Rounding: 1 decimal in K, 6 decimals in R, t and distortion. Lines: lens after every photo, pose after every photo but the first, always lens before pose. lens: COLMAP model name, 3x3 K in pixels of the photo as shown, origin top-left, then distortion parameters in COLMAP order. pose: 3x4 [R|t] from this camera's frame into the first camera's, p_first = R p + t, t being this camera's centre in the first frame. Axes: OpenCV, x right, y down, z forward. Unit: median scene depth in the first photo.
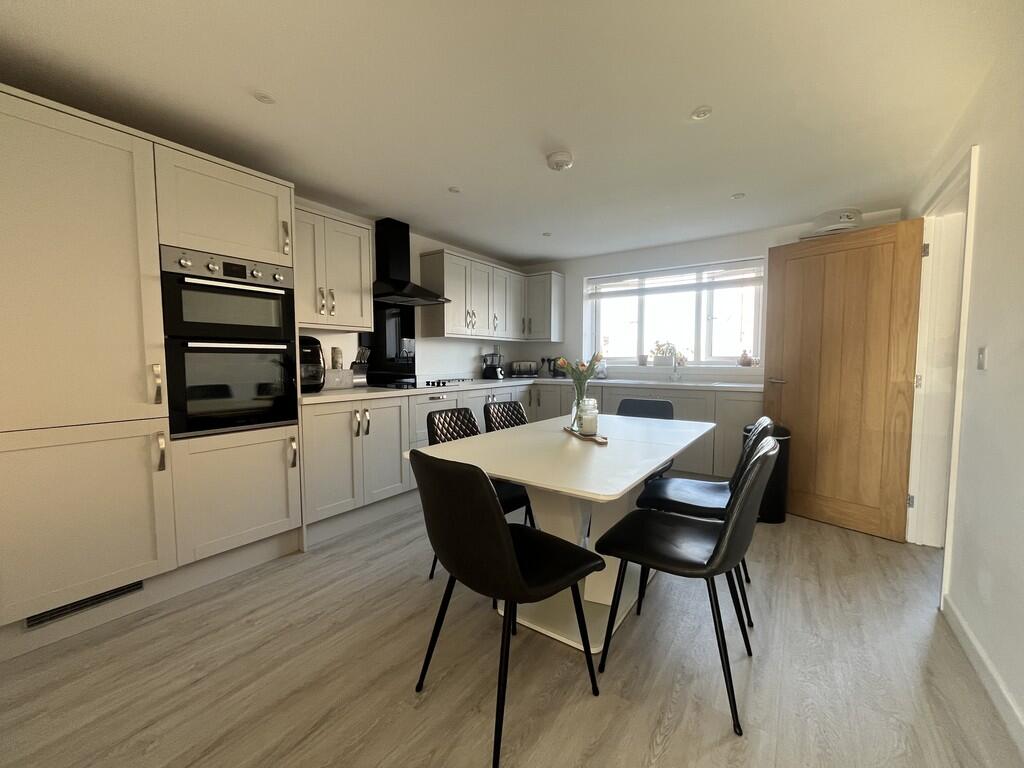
lens RADIAL K [[415.0, 0, 513.9], [0, 415.0, 383.2], [0, 0, 1]] dist [-0.001462, -0.000414]
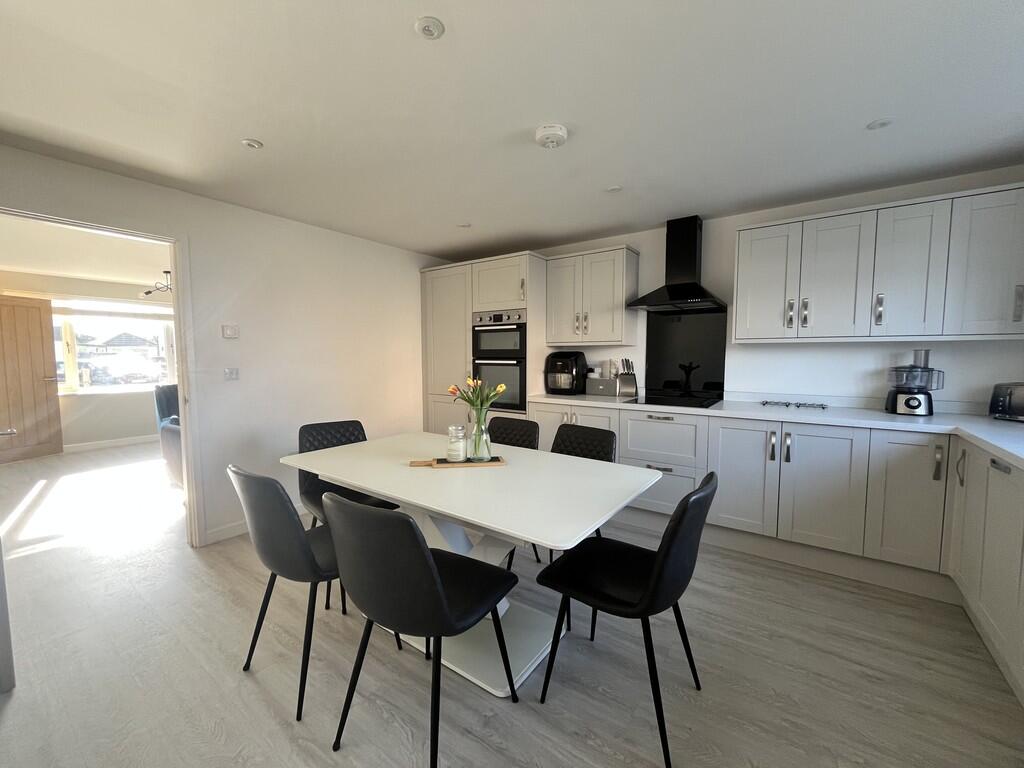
lens RADIAL K [[415.0, 0, 511.9], [0, 415.0, 387.8], [0, 0, 1]] dist [-0.001462, -0.000414]
pose [[-0.014831, 0.072680, -0.997245, 0.542760], [-0.060057, 0.995489, 0.073445, -0.057176], [0.998085, 0.060981, -0.010399, 0.552093]]
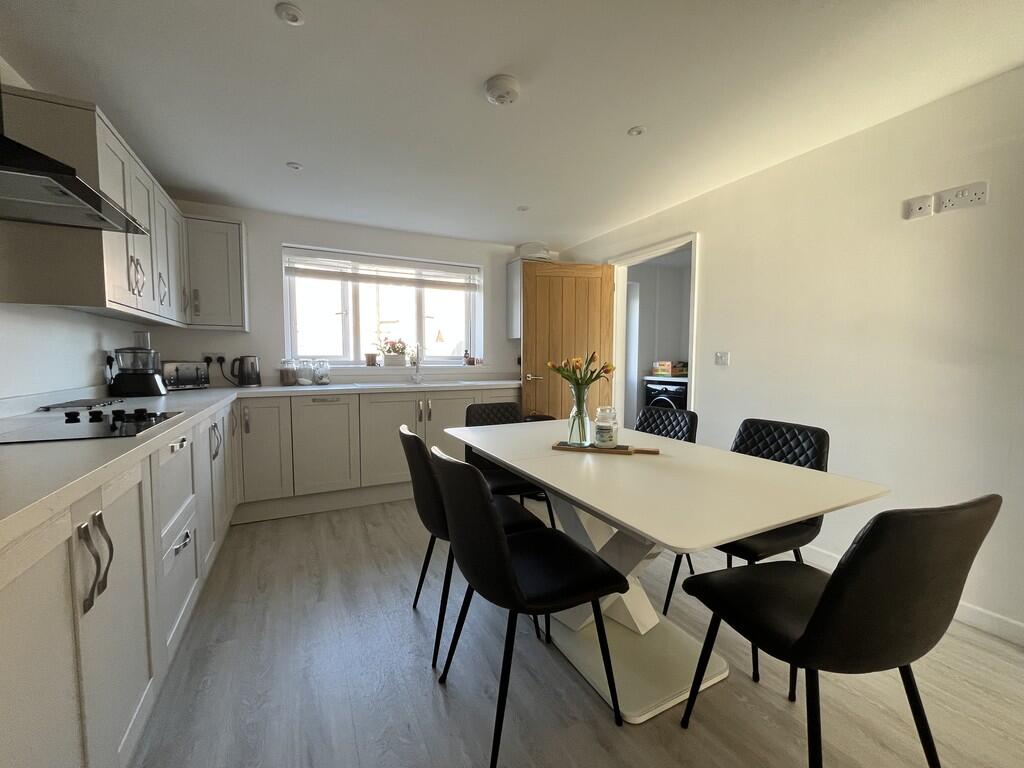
lens RADIAL K [[415.0, 0, 513.7], [0, 415.0, 383.5], [0, 0, 1]] dist [-0.001462, -0.000414]
pose [[0.462932, -0.052942, 0.884811, -0.327438], [0.050149, 0.998180, 0.033488, -0.021621], [-0.884974, 0.028870, 0.464744, 0.373700]]
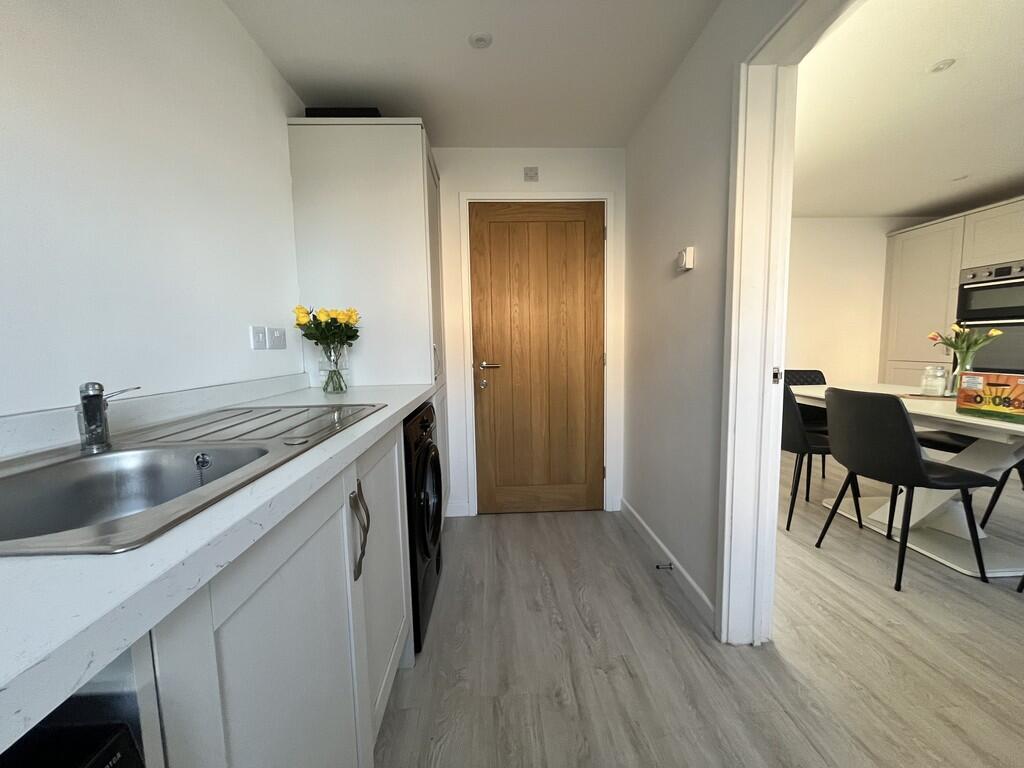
lens RADIAL K [[415.0, 0, 509.1], [0, 415.0, 385.1], [0, 0, 1]] dist [-0.001462, -0.000414]
pose [[-0.797957, 0.069099, -0.598740, 0.862908], [-0.021391, 0.989534, 0.142708, -0.019270], [0.602334, 0.126683, -0.788127, 0.583716]]
